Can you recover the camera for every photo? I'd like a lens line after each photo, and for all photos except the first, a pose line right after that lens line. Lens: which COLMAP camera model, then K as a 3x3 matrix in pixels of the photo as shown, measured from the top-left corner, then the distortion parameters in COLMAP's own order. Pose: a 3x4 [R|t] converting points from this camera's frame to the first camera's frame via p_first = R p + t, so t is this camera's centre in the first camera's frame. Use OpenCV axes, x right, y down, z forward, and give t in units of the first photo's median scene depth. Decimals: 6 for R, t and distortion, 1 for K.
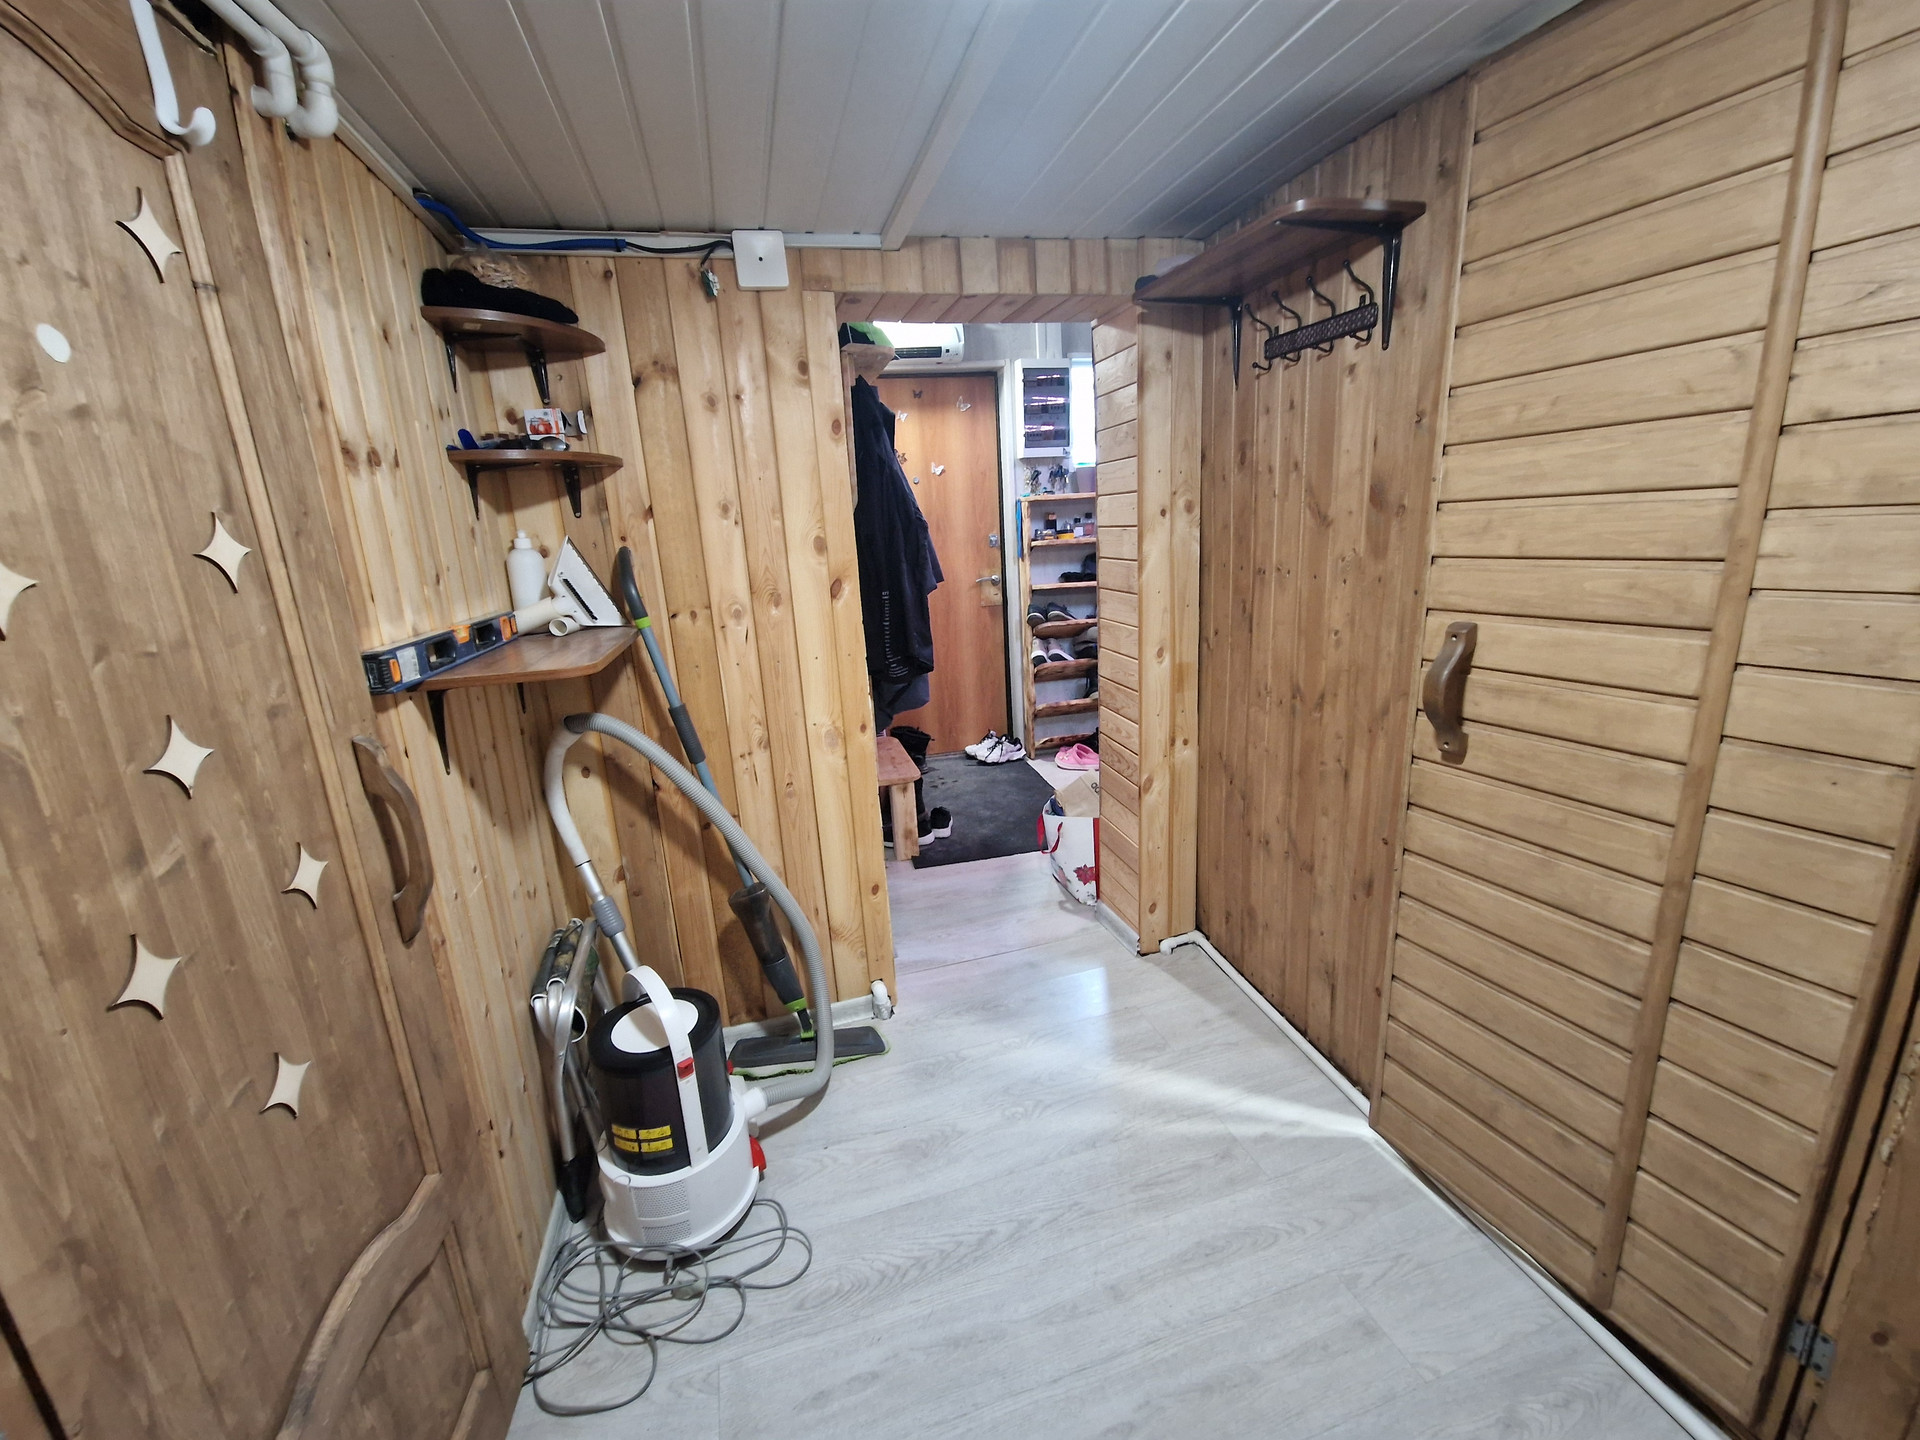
lens RADIAL K [[784.6, 0, 960.0], [0, 784.6, 720.0], [0, 0, 1]] dist [0.014834, -0.010269]
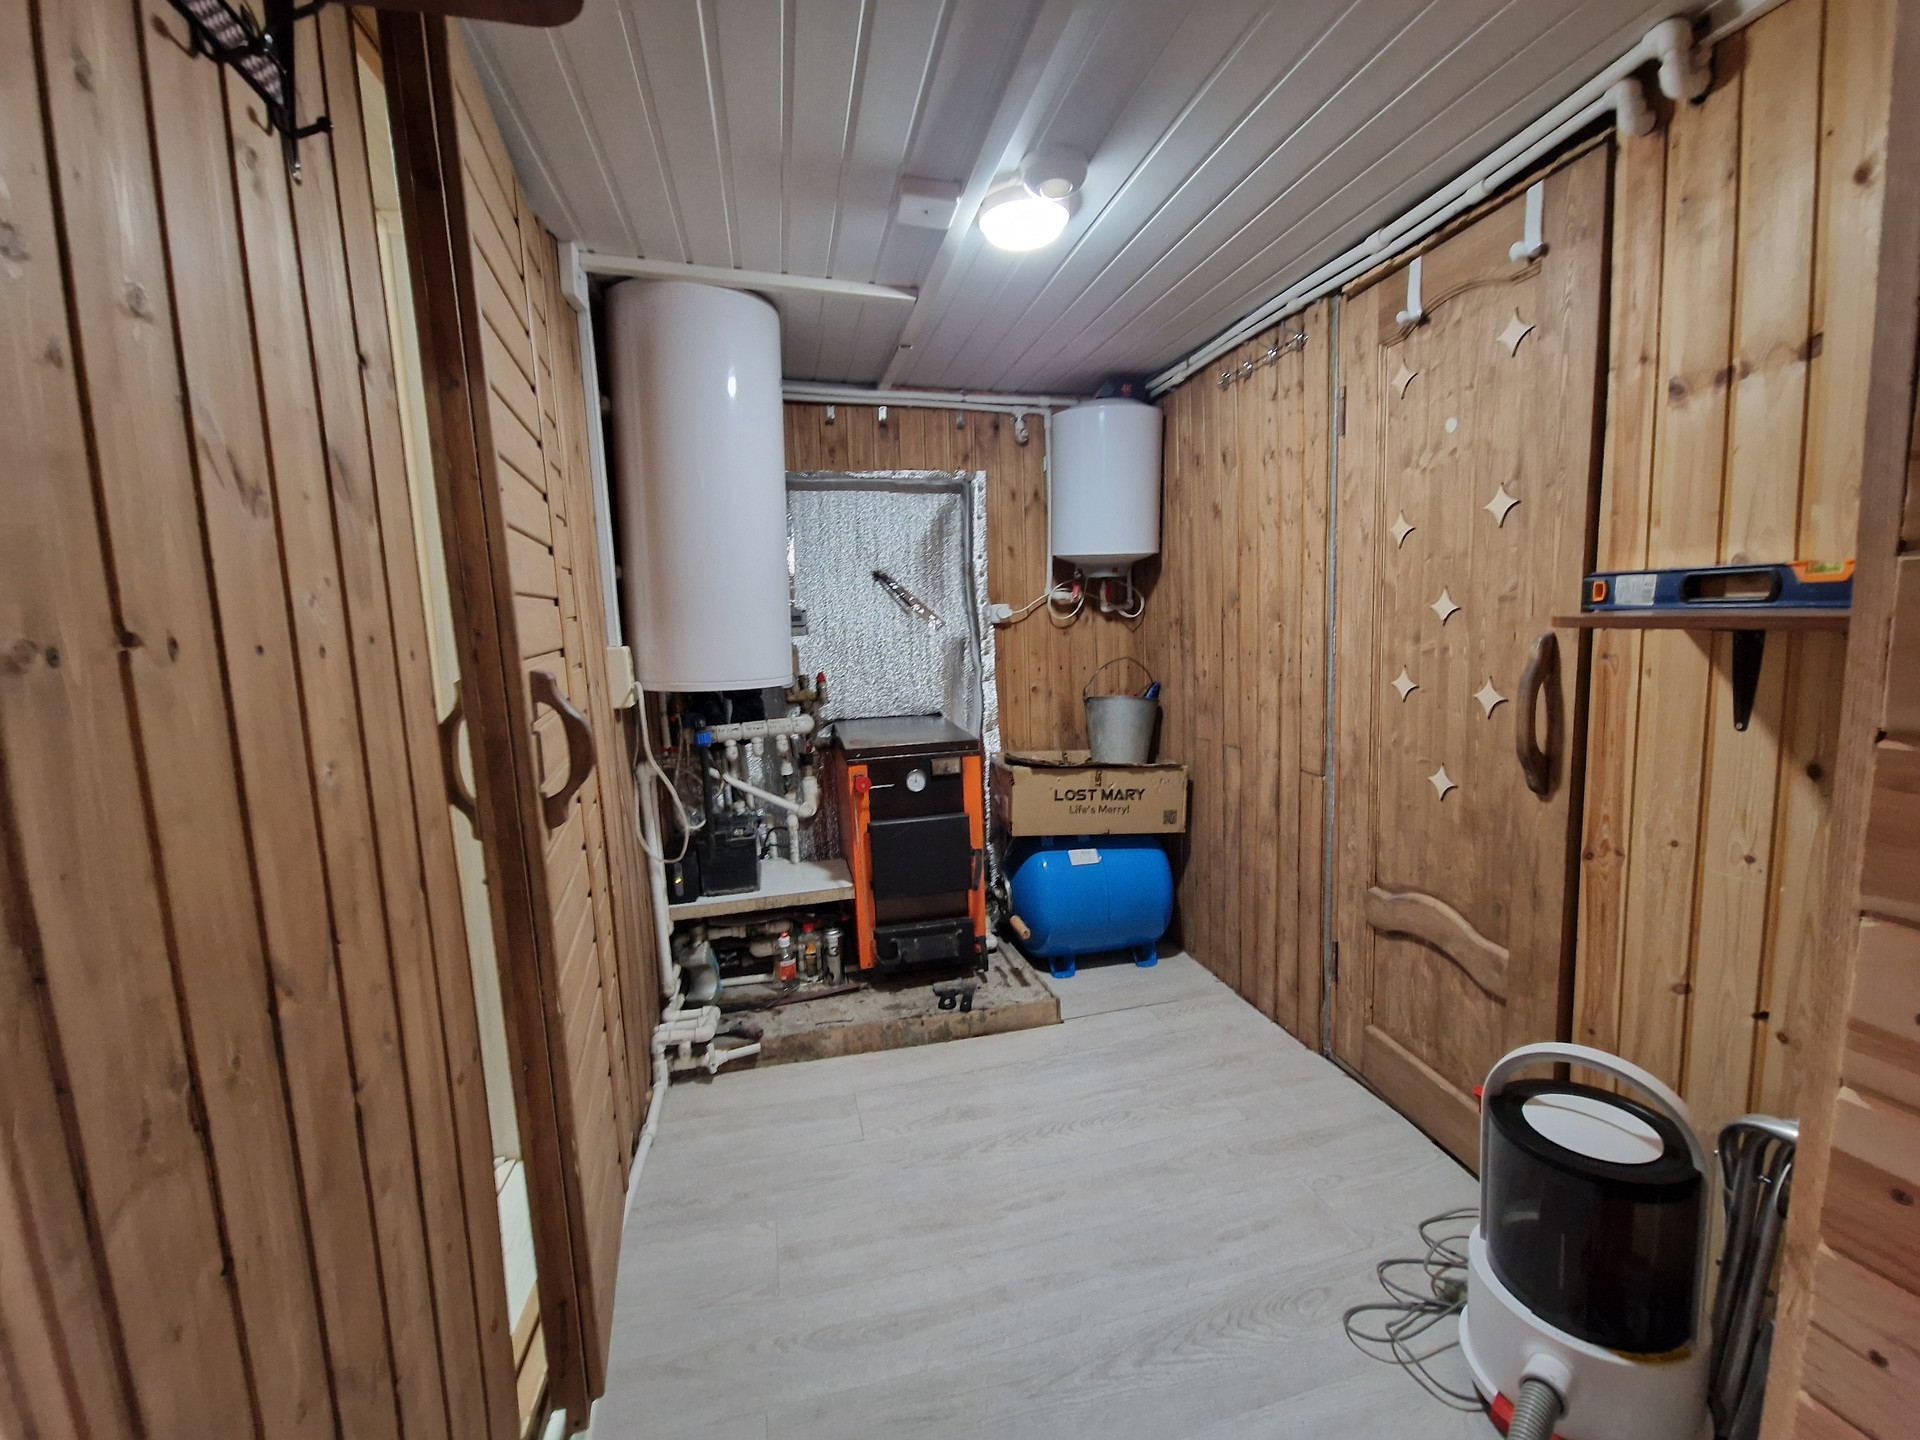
lens RADIAL K [[785.2, 0, 965.1], [0, 785.2, 720.2], [0, 0, 1]] dist [0.002763, -0.004436]
pose [[-0.995132, 0.085806, 0.048481, 0.211536], [0.097595, 0.926457, 0.363529, -0.478695], [-0.013722, 0.366491, -0.930320, 2.599919]]
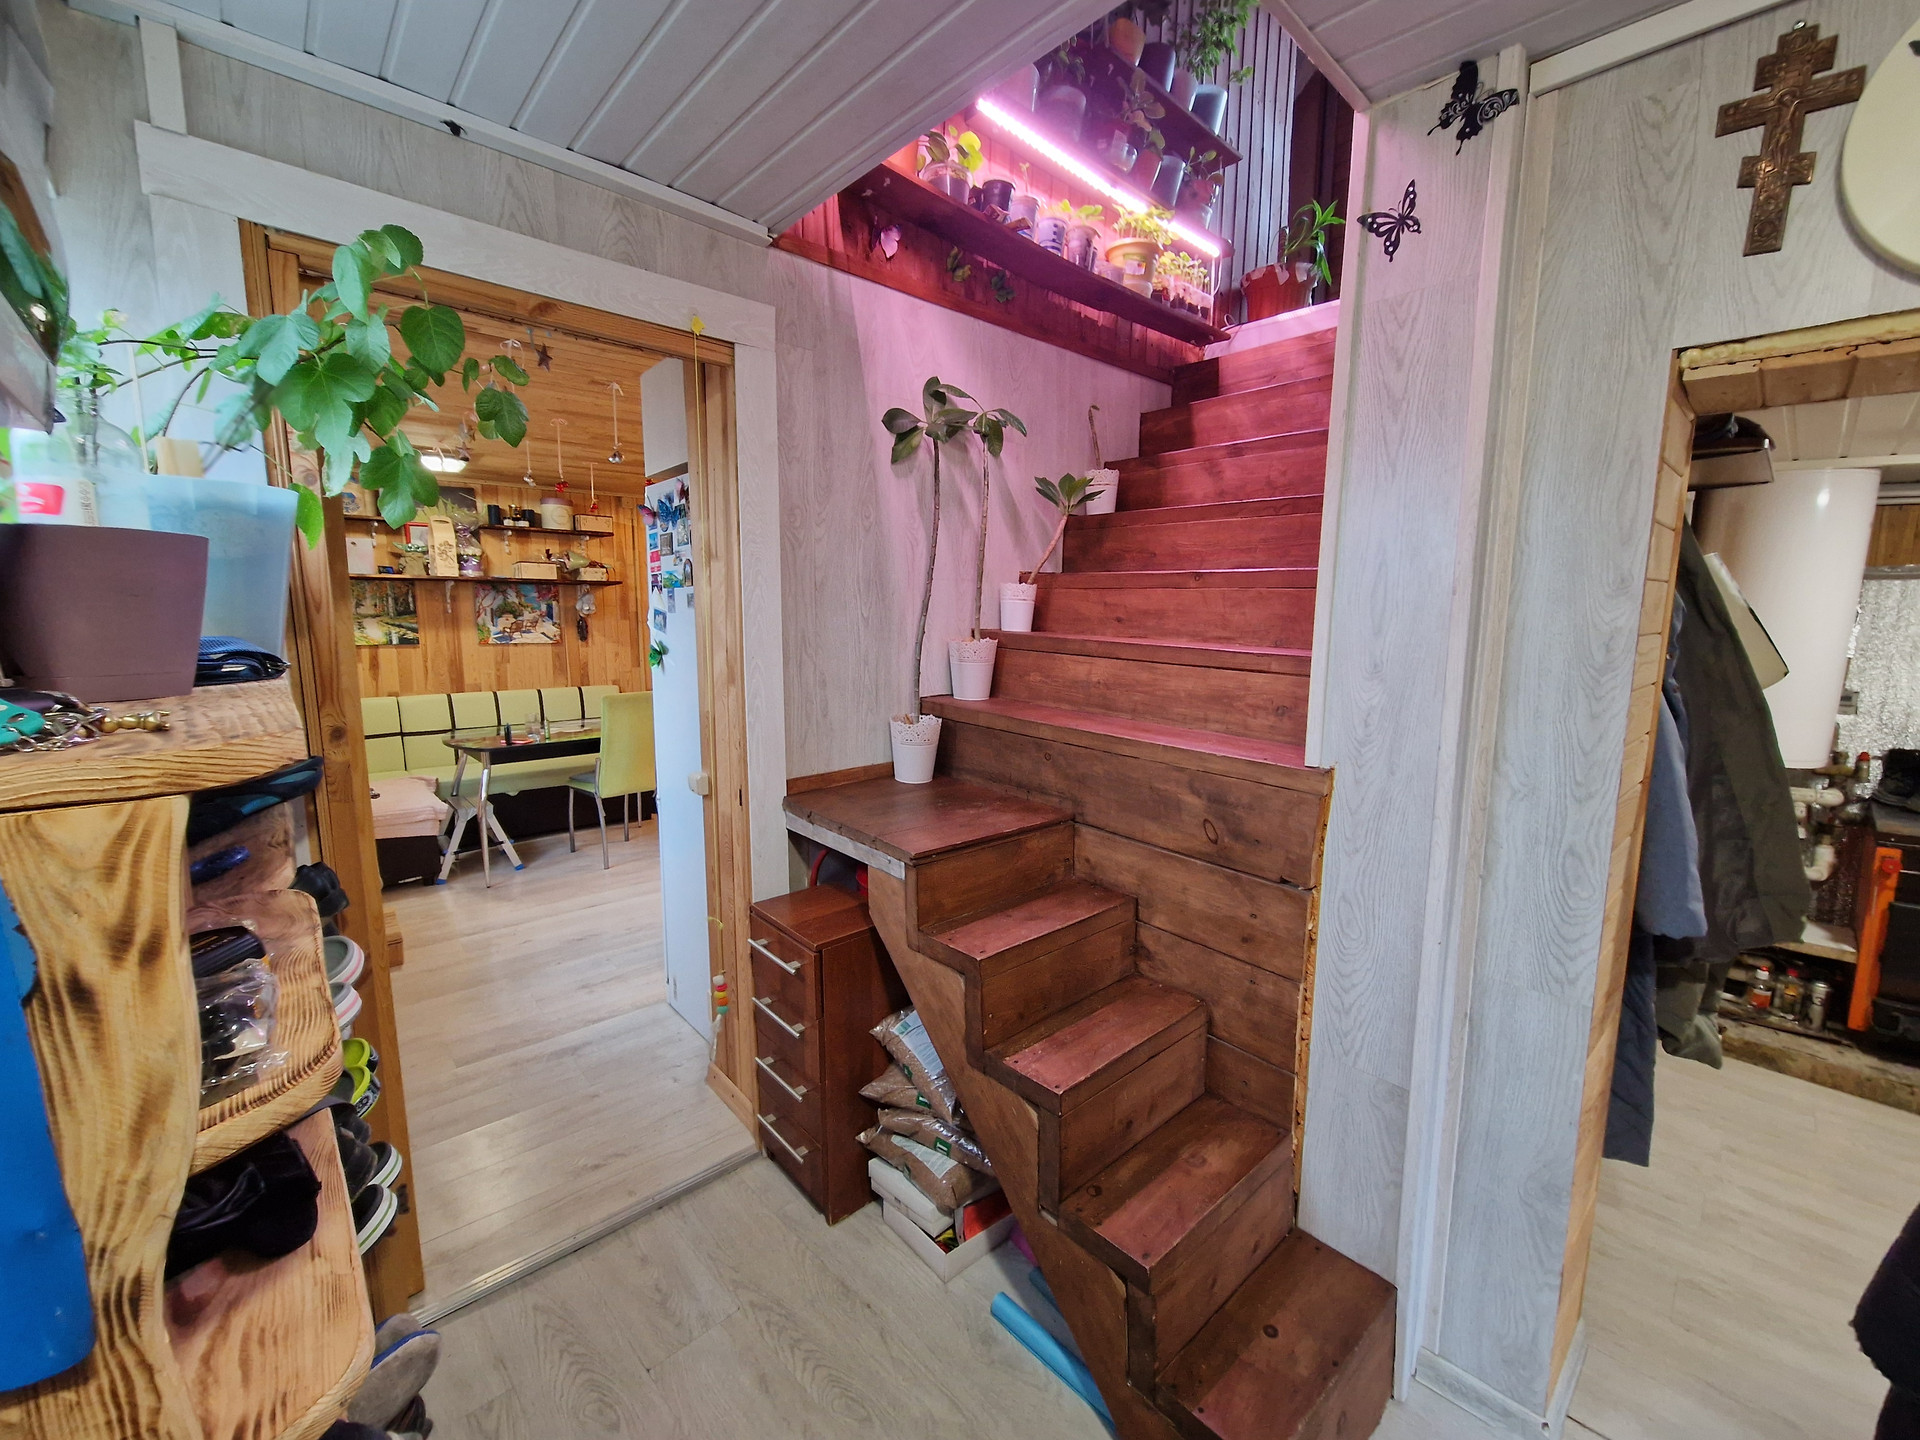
lens RADIAL K [[784.6, 0, 960.0], [0, 784.6, 720.0], [0, 0, 1]] dist [0.014834, -0.010269]
pose [[-0.462112, -0.066923, 0.884293, -0.228261], [0.231941, 0.953319, 0.193354, -1.214270], [-0.855953, 0.294455, -0.425018, 4.222391]]
